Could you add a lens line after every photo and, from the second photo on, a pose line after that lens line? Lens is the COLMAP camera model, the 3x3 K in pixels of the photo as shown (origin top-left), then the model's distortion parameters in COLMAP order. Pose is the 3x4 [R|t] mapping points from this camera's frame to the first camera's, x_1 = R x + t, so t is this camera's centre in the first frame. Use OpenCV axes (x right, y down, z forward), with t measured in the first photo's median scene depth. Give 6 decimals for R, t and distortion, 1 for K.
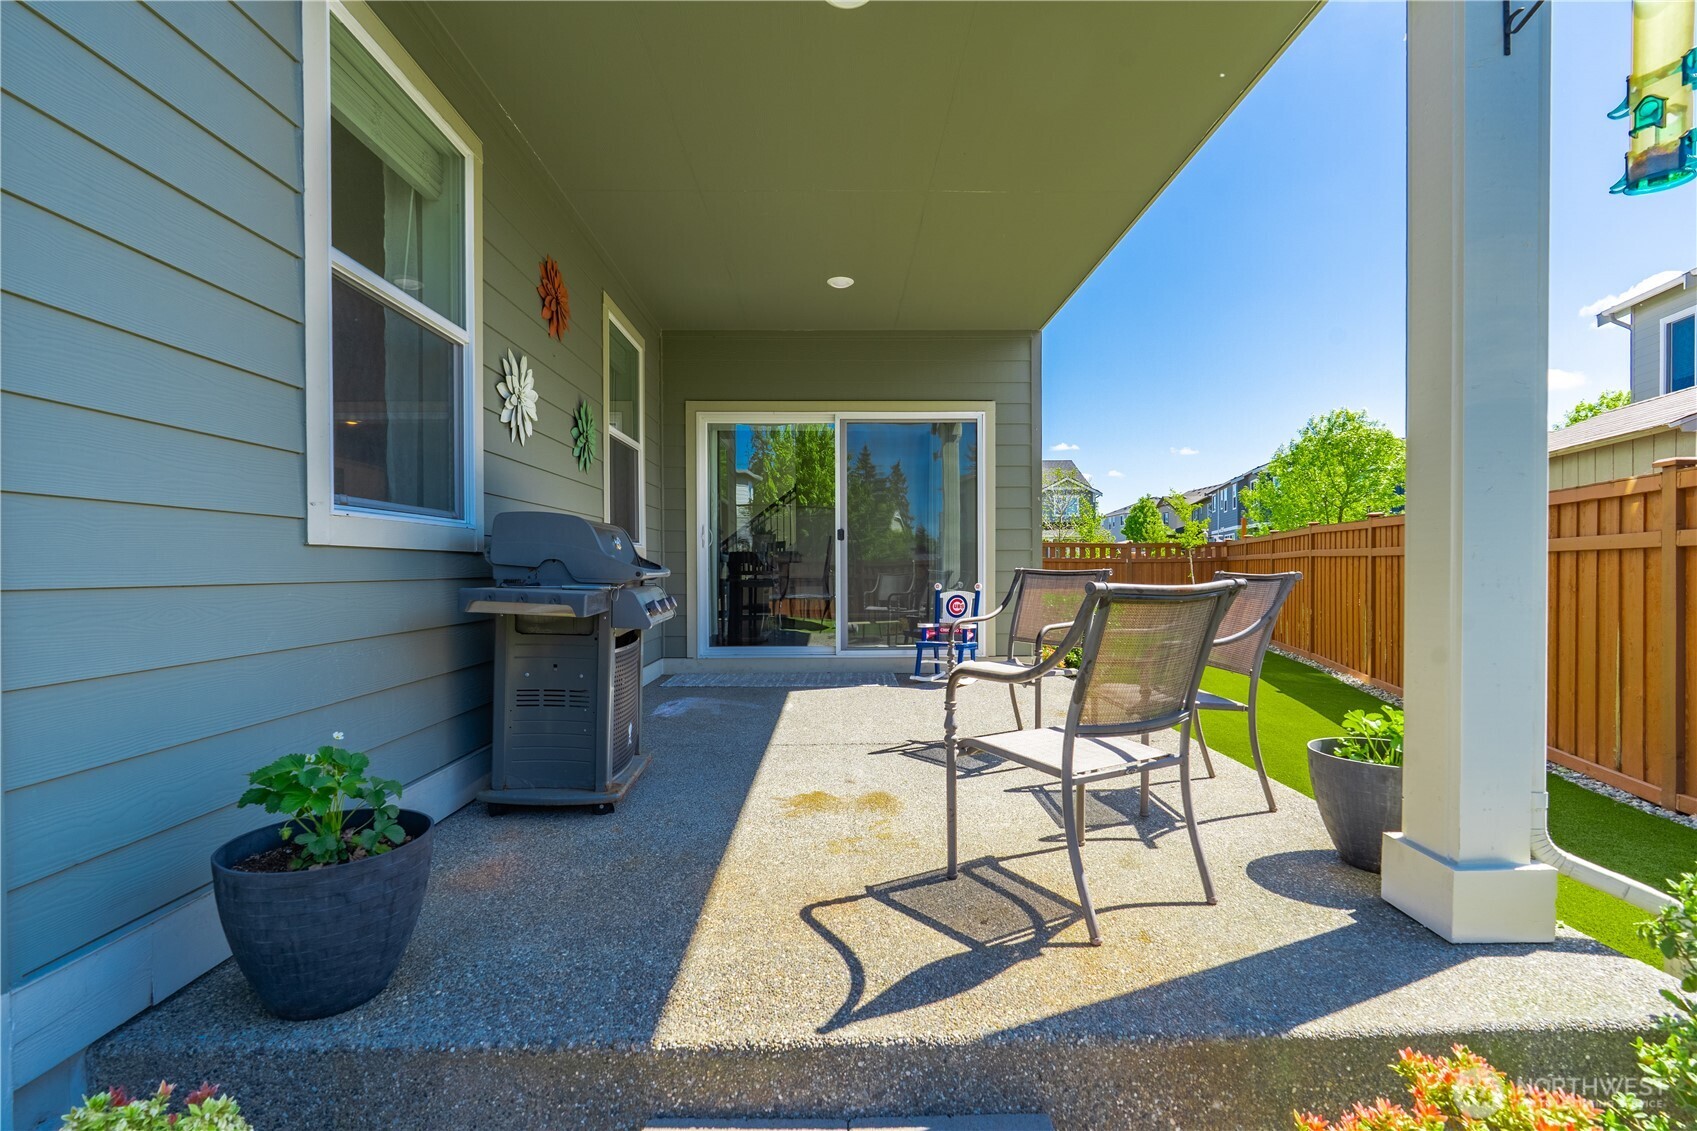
lens RADIAL K [[771.5, 0, 848.5], [0, 771.5, 565.5], [0, 0, 1]] dist [0.000682, 0.001258]
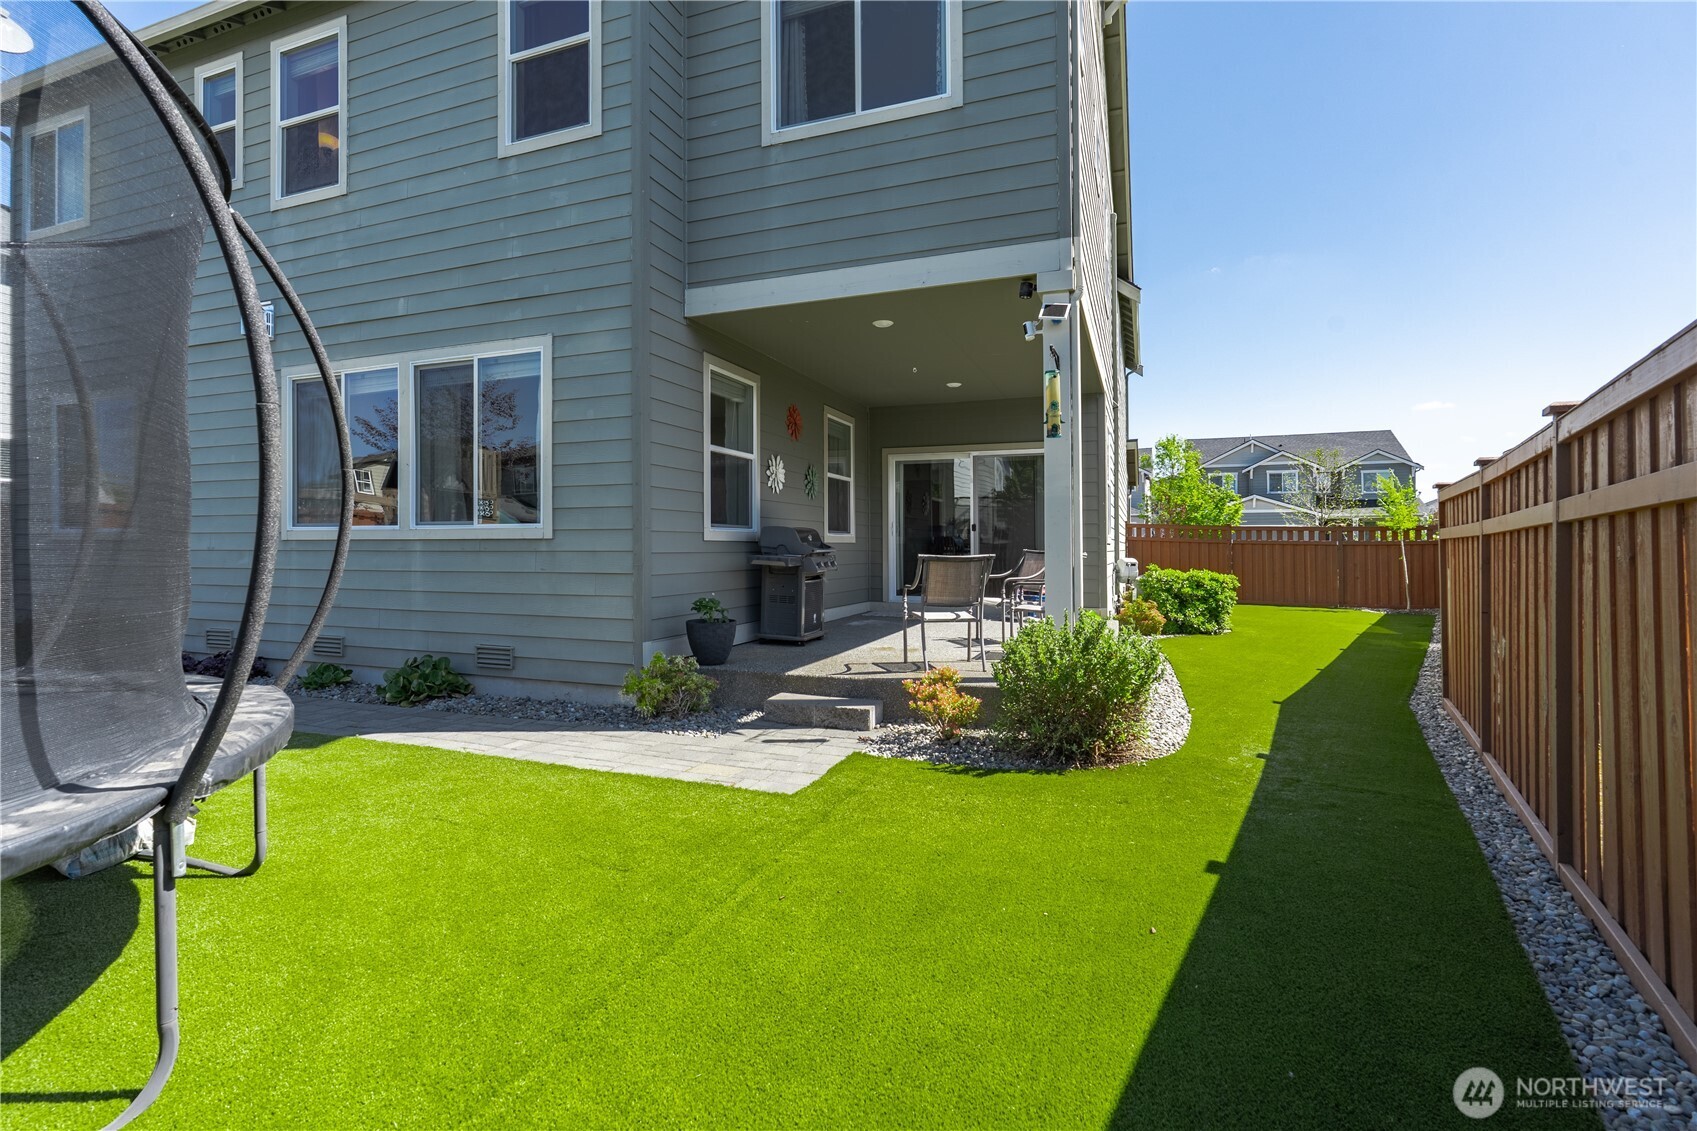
lens RADIAL K [[782.2, 0, 840.0], [0, 782.2, 548.3], [0, 0, 1]] dist [0.000930, 0.001973]
pose [[0.921160, 0.006598, -0.389129, 0.810413], [-0.004940, 0.999974, 0.005260, -0.010869], [0.389153, -0.002923, 0.921168, -1.326811]]
